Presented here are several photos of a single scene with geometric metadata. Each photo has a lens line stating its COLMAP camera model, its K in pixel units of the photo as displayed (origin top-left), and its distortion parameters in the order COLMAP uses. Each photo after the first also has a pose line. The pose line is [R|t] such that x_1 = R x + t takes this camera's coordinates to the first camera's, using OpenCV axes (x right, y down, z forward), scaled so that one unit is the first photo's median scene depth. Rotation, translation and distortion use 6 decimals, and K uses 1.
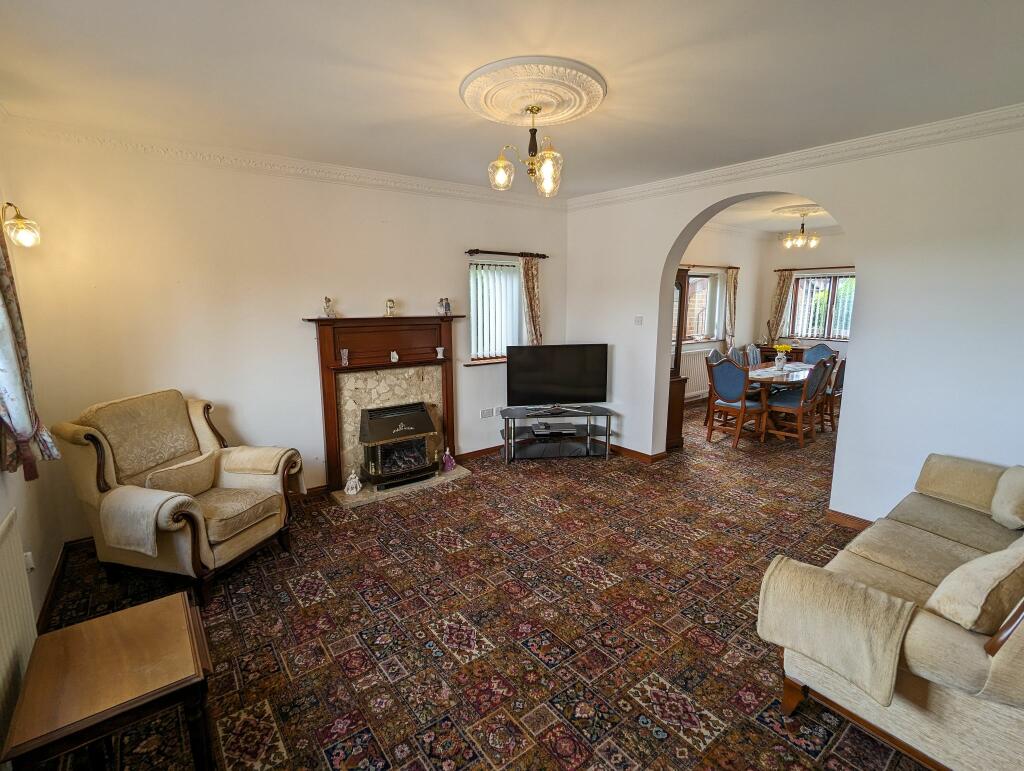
lens RADIAL K [[485.6, 0, 512.0], [0, 485.6, 385.5], [0, 0, 1]] dist [0.001177, -0.000180]
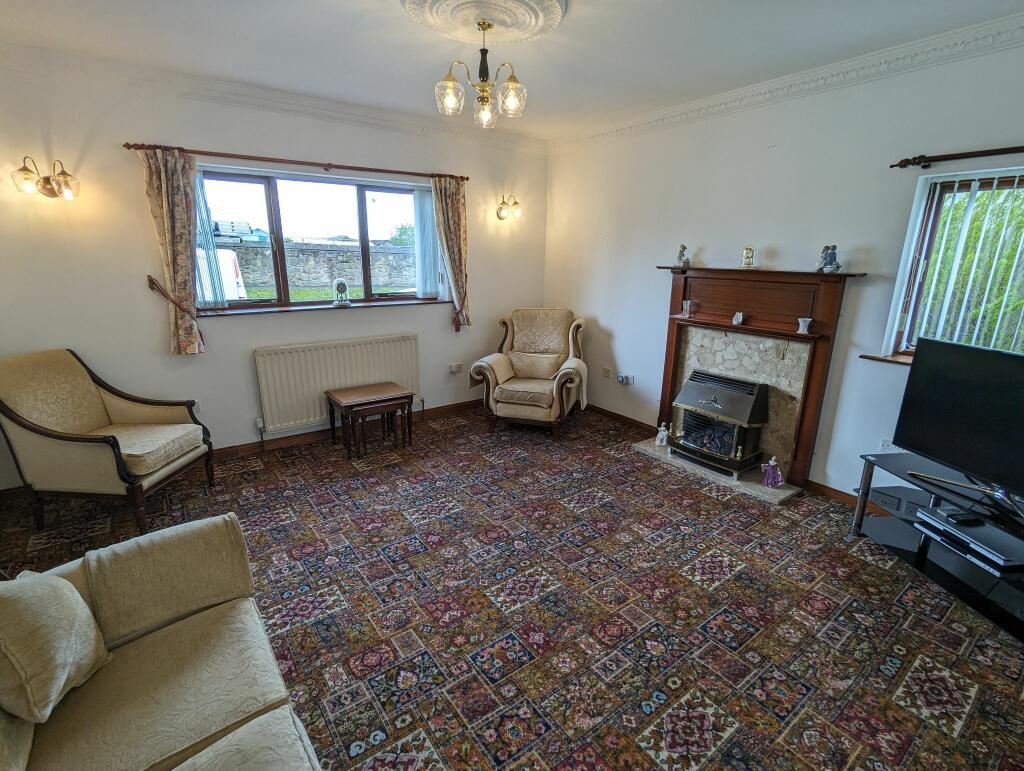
lens RADIAL K [[485.6, 0, 512.0], [0, 485.6, 385.5], [0, 0, 1]] dist [0.001177, -0.000180]
pose [[-0.010987, 0.270866, -0.962554, 0.643643], [-0.182747, 0.945856, 0.268253, -0.113044], [0.983099, 0.178851, 0.039108, 0.673071]]
